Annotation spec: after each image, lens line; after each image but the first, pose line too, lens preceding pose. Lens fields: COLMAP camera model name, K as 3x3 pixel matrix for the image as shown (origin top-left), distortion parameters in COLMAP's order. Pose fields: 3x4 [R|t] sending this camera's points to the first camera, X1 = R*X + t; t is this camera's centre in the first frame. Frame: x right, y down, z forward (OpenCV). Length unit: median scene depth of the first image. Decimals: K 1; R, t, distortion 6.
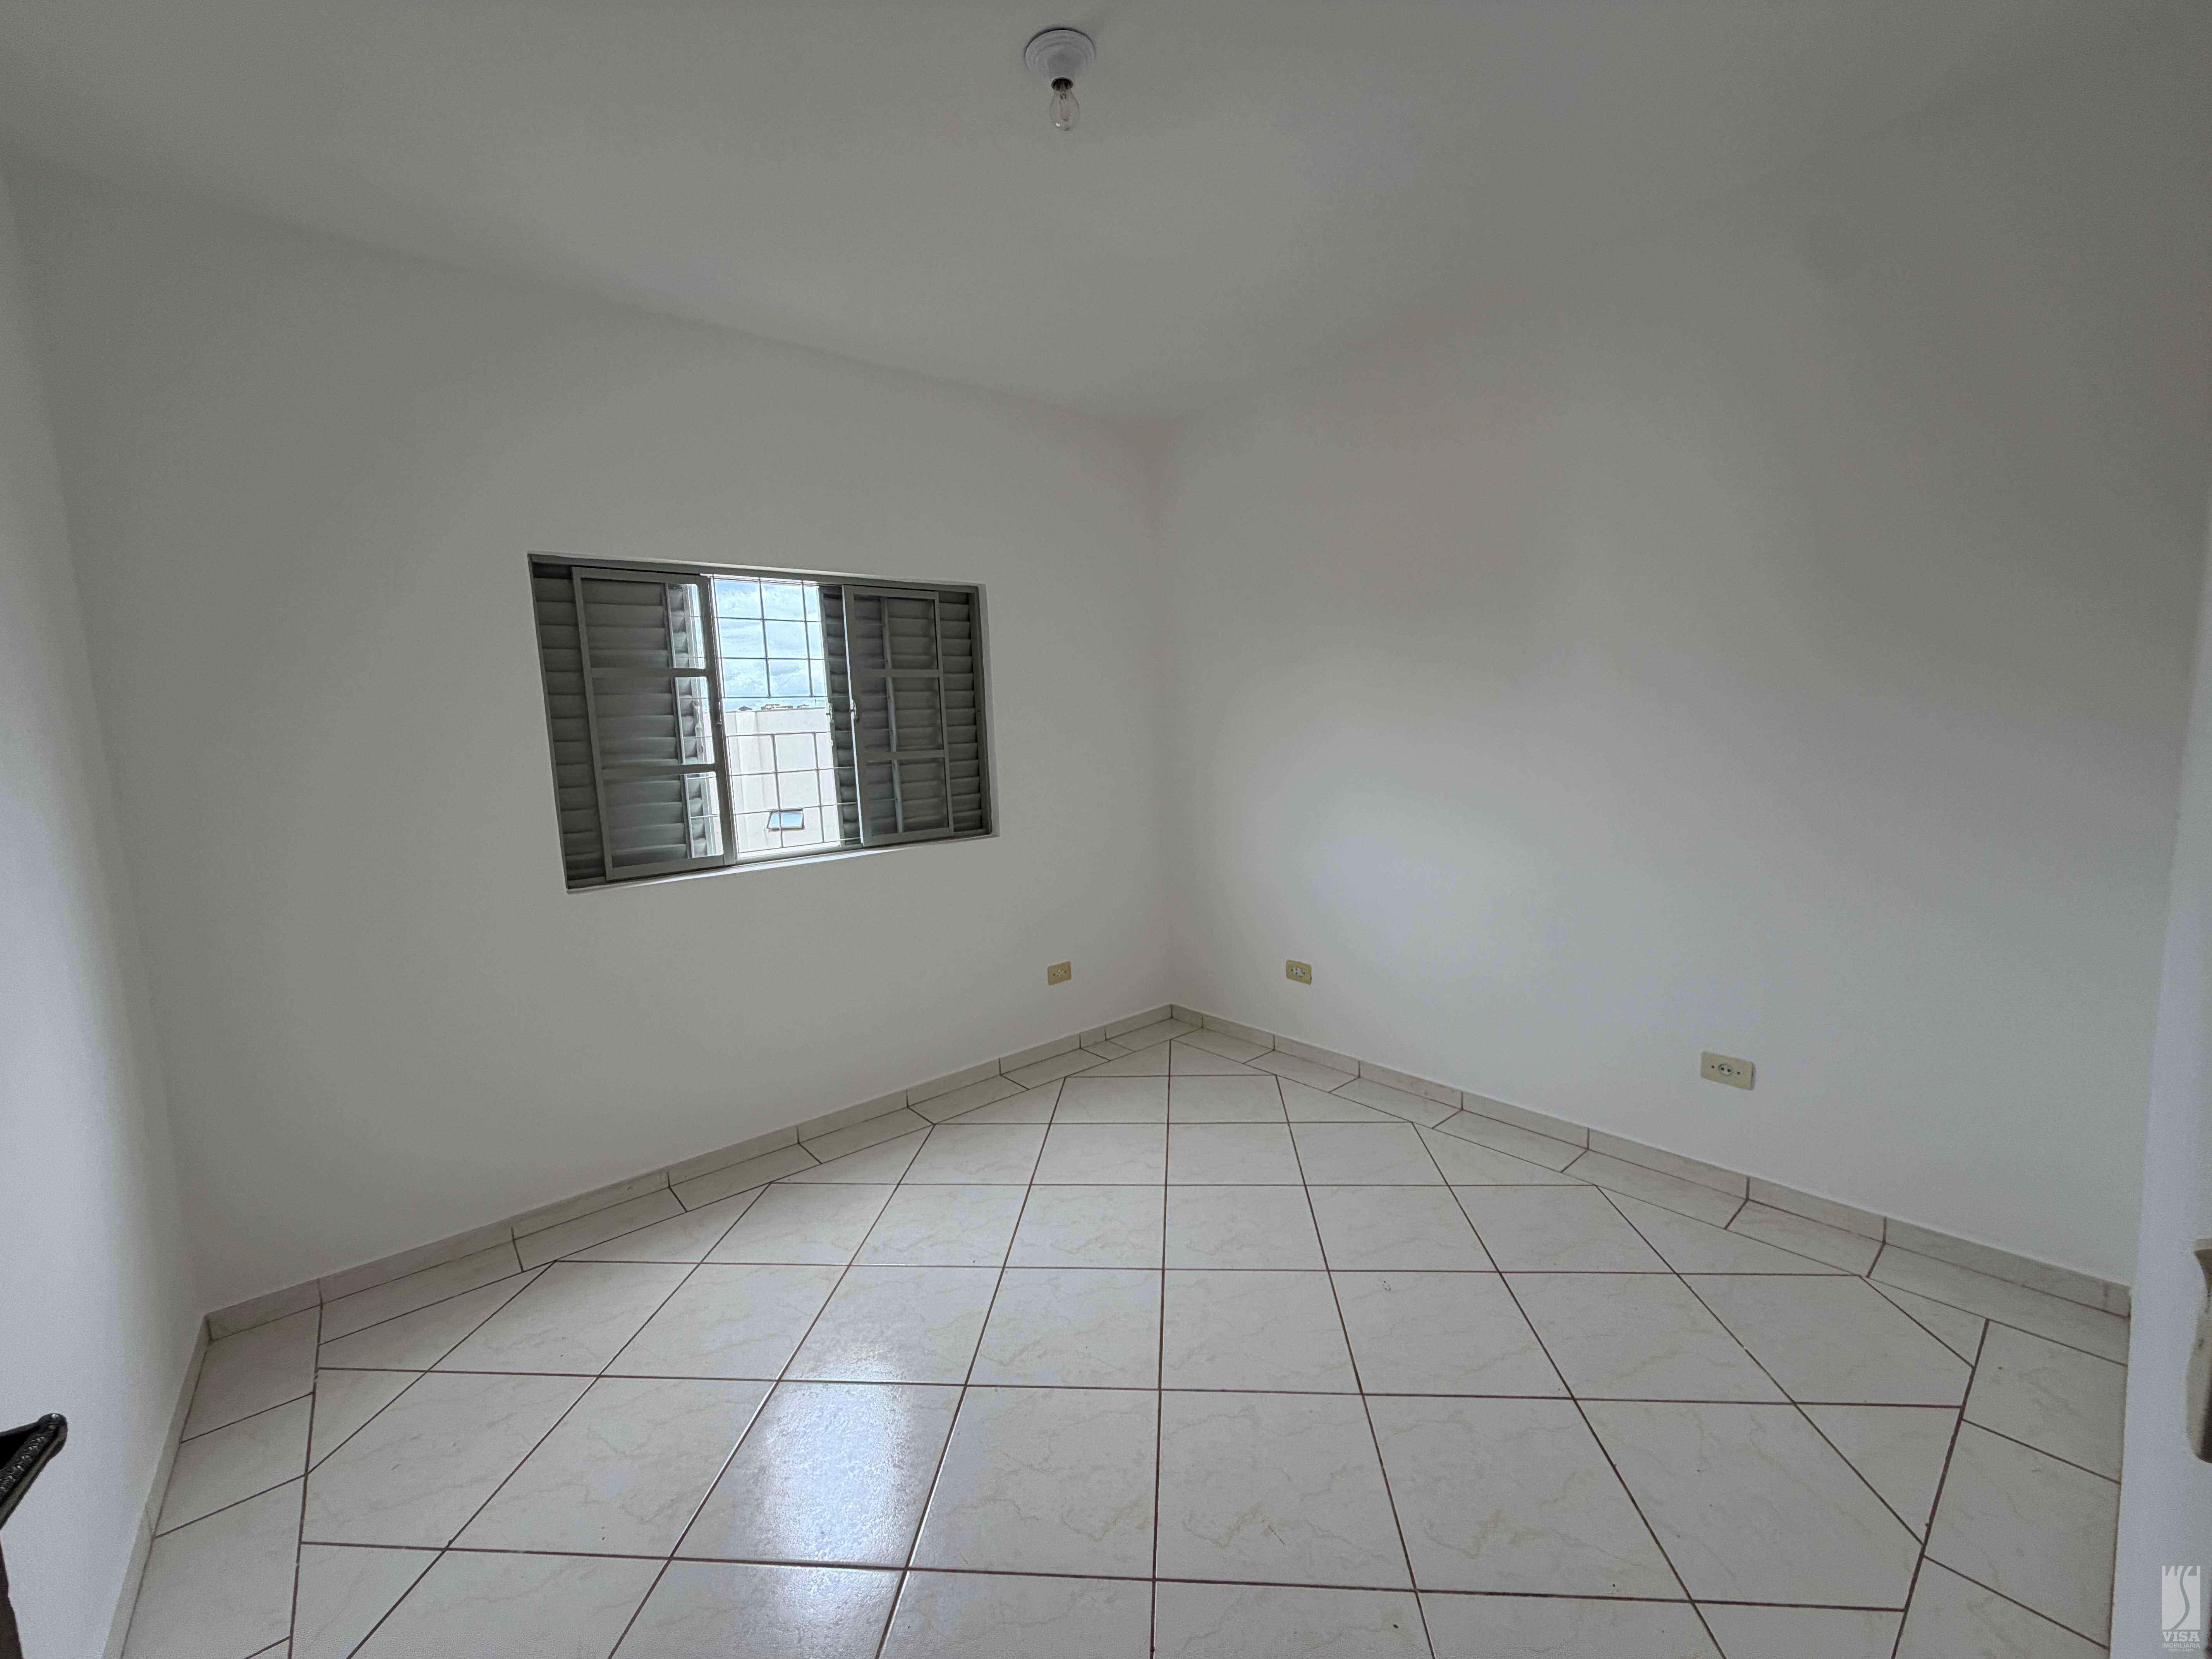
lens RADIAL K [[879.4, 0, 1101.5], [0, 879.4, 824.0], [0, 0, 1]] dist [0.001547, 0.000256]
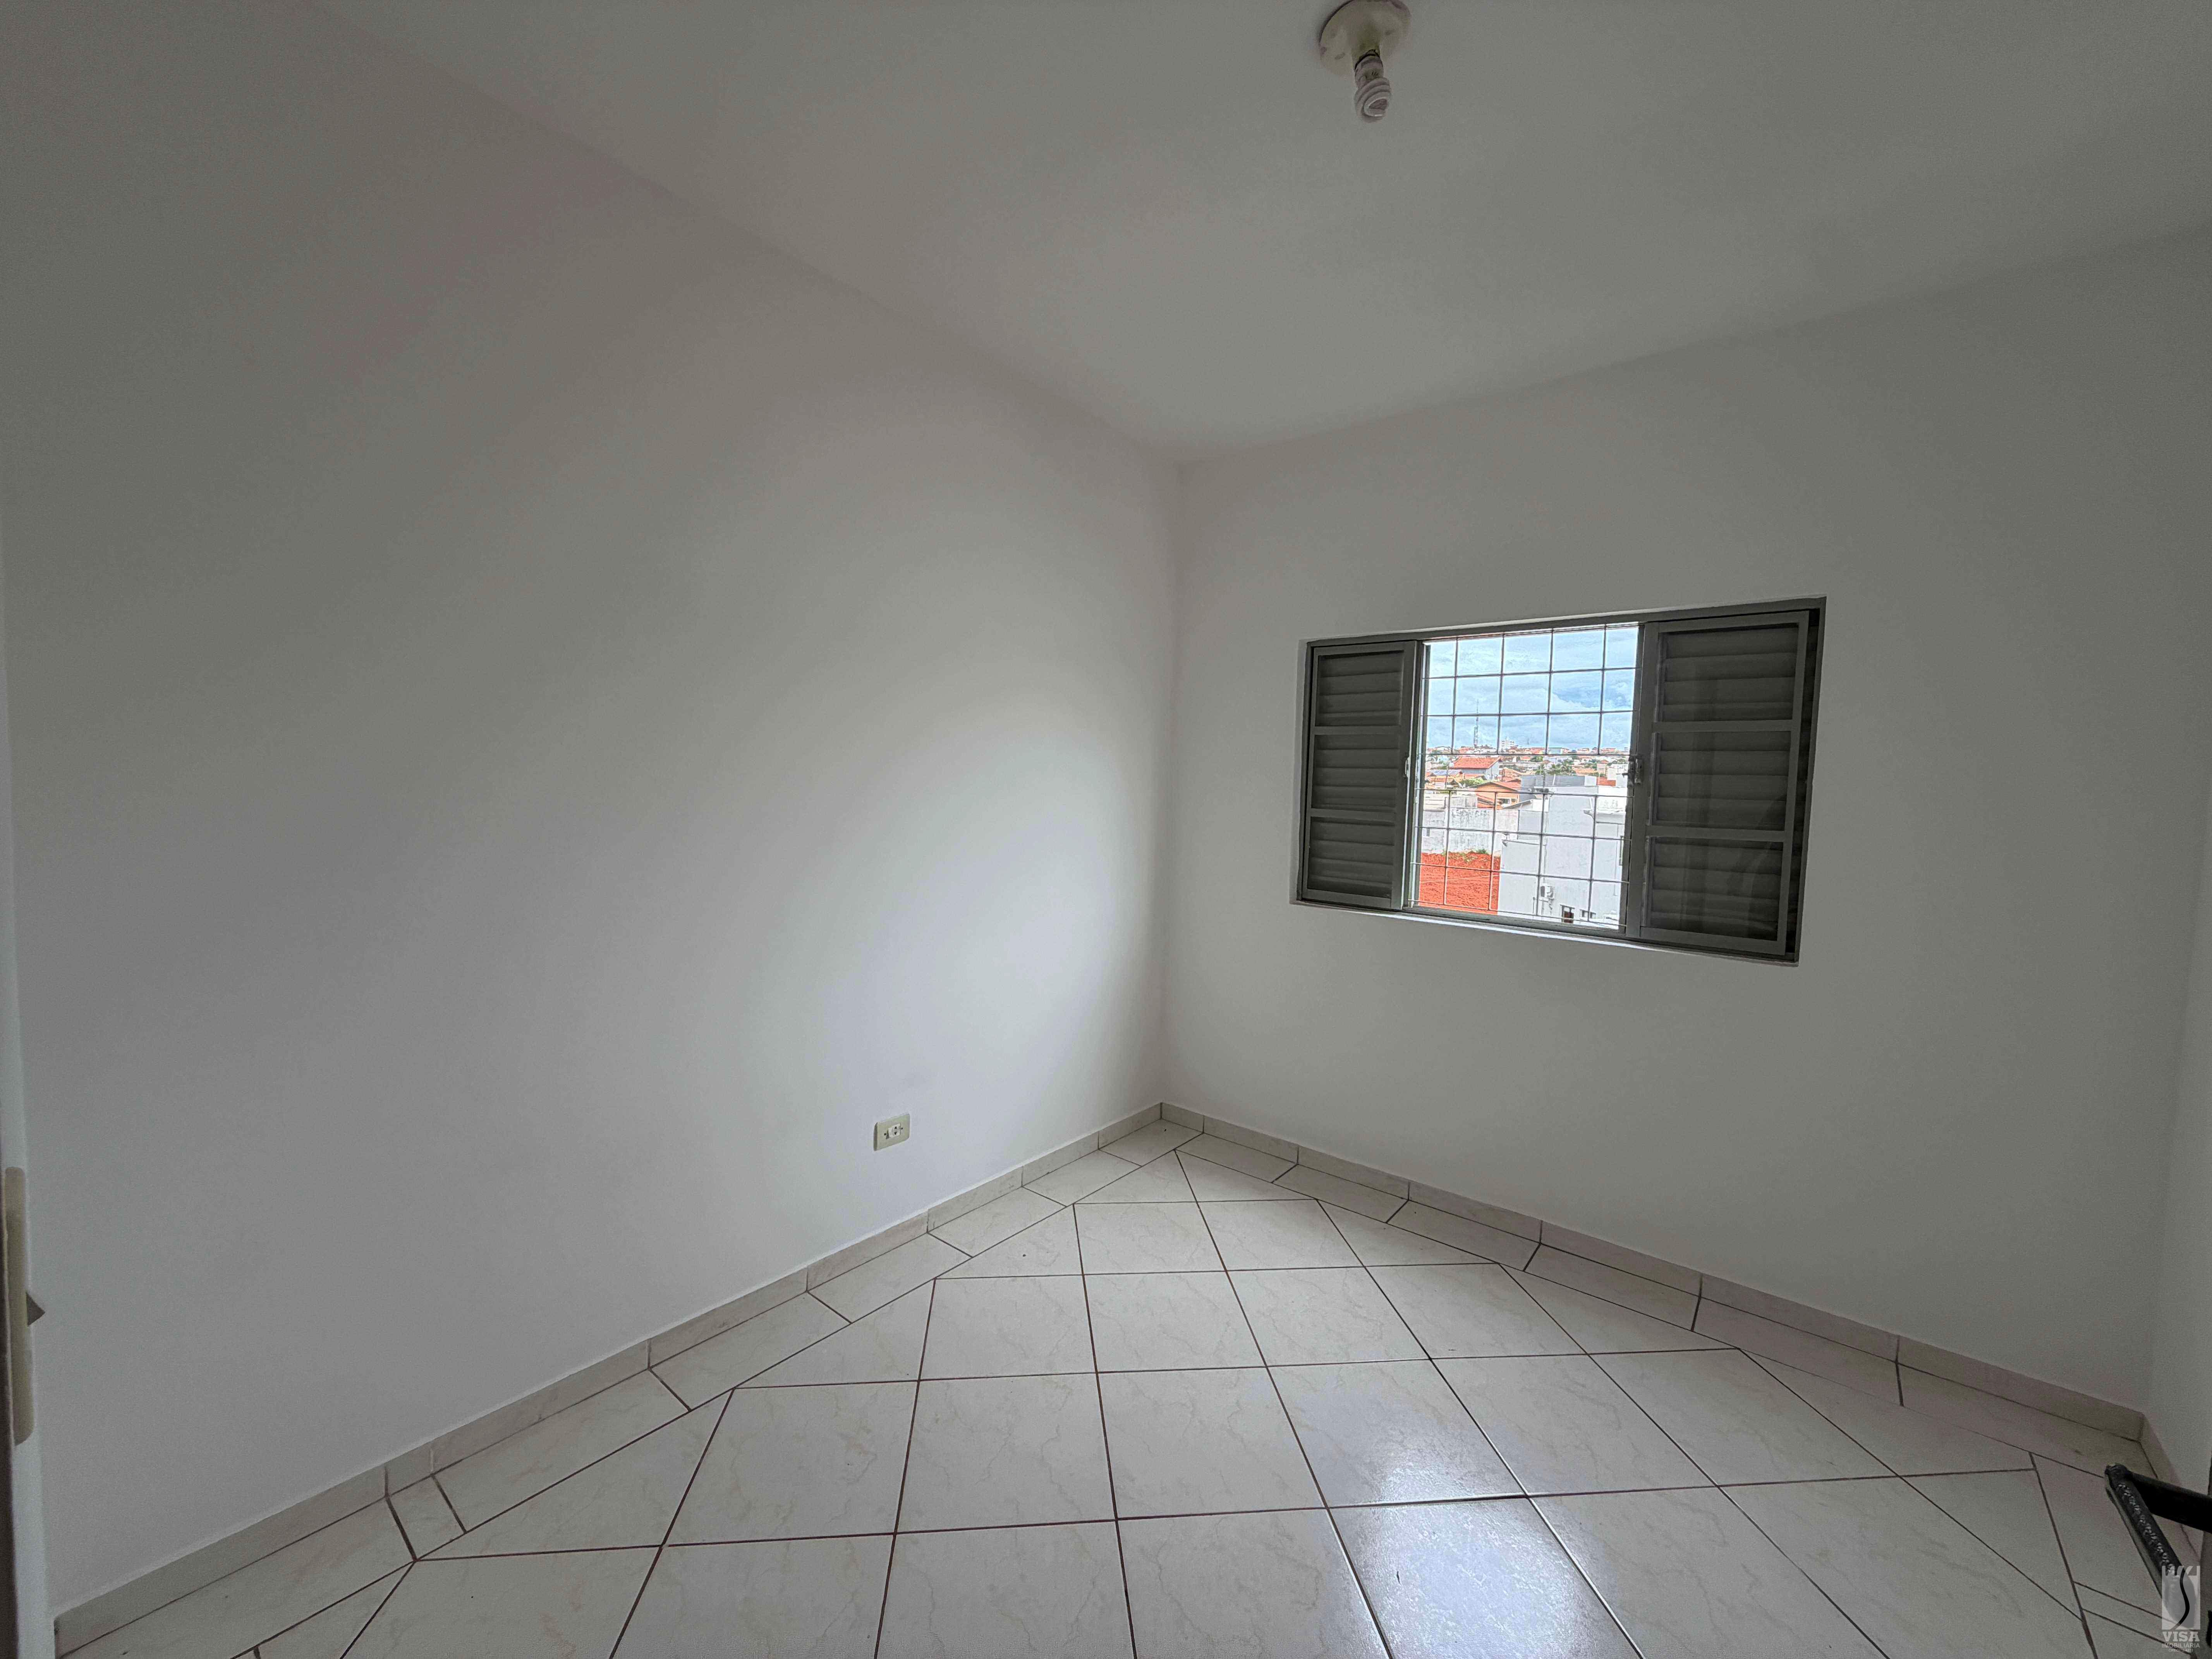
lens RADIAL K [[879.4, 0, 1112.7], [0, 879.4, 827.3], [0, 0, 1]] dist [0.001547, 0.000256]
pose [[0.182283, 0.103324, -0.977802, 0.503622], [-0.153797, 0.985219, 0.075437, -0.072121], [0.971143, 0.136632, 0.195480, 0.409324]]
